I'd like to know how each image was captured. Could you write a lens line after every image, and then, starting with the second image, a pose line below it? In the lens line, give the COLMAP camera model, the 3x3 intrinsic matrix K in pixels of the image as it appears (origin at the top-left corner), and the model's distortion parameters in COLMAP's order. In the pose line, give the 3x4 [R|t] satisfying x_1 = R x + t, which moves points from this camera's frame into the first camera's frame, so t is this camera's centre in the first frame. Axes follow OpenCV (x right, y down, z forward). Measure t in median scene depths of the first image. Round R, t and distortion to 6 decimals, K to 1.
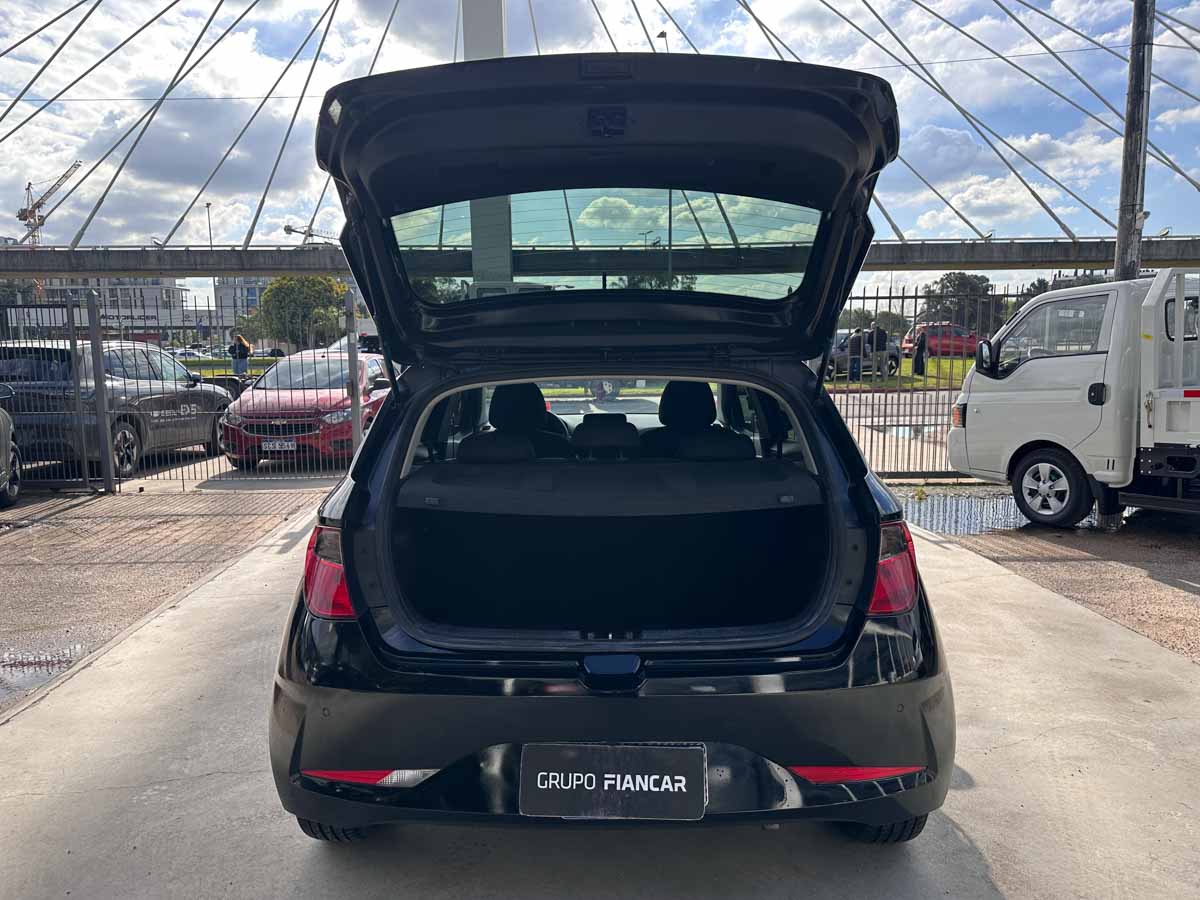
lens RADIAL K [[851.3, 0, 590.7], [0, 851.3, 449.1], [0, 0, 1]] dist [0.029057, -0.042257]
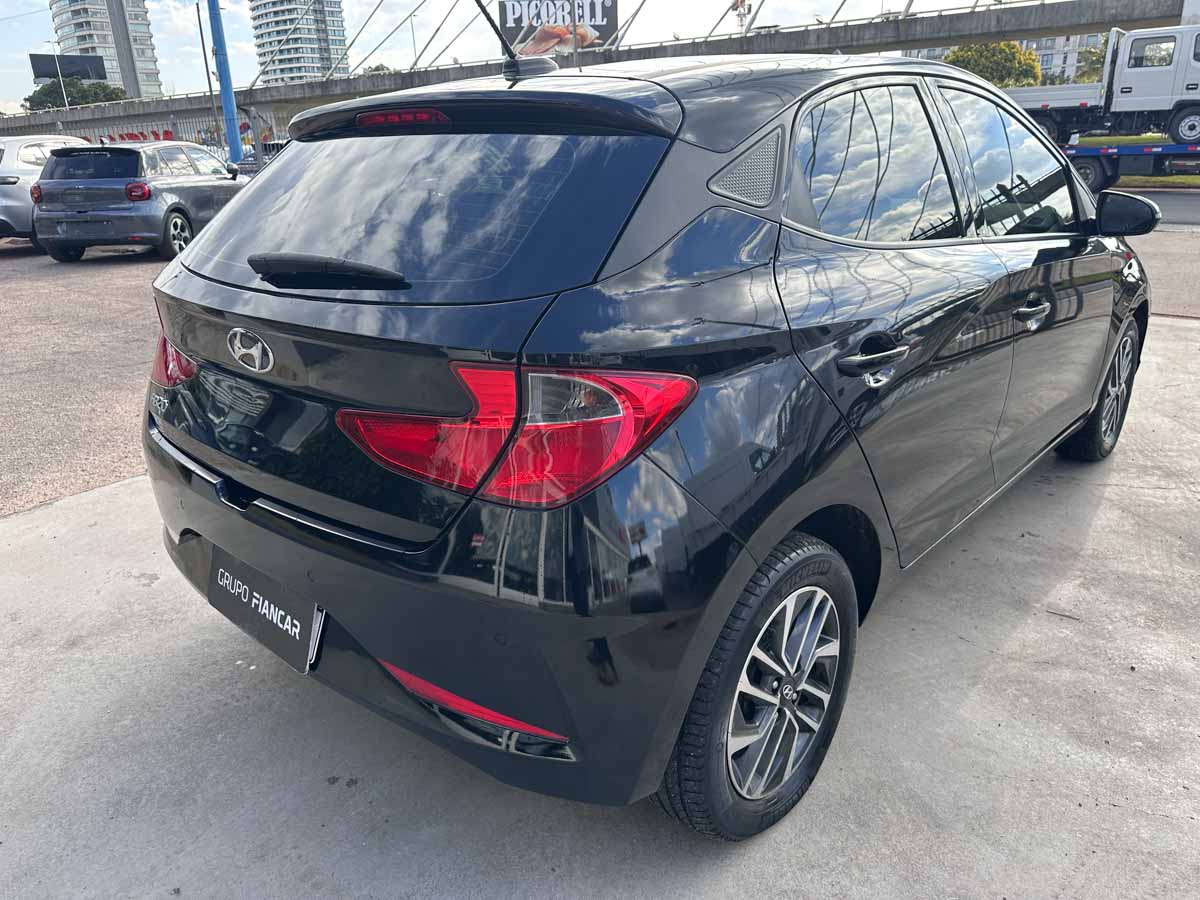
lens RADIAL K [[851.3, 0, 590.7], [0, 851.3, 449.1], [0, 0, 1]] dist [0.029057, -0.042257]
pose [[0.739142, 0.214221, -0.638575, 0.213545], [-0.058170, 0.964835, 0.256339, -0.004121], [0.671033, -0.152325, 0.725611, 0.157486]]
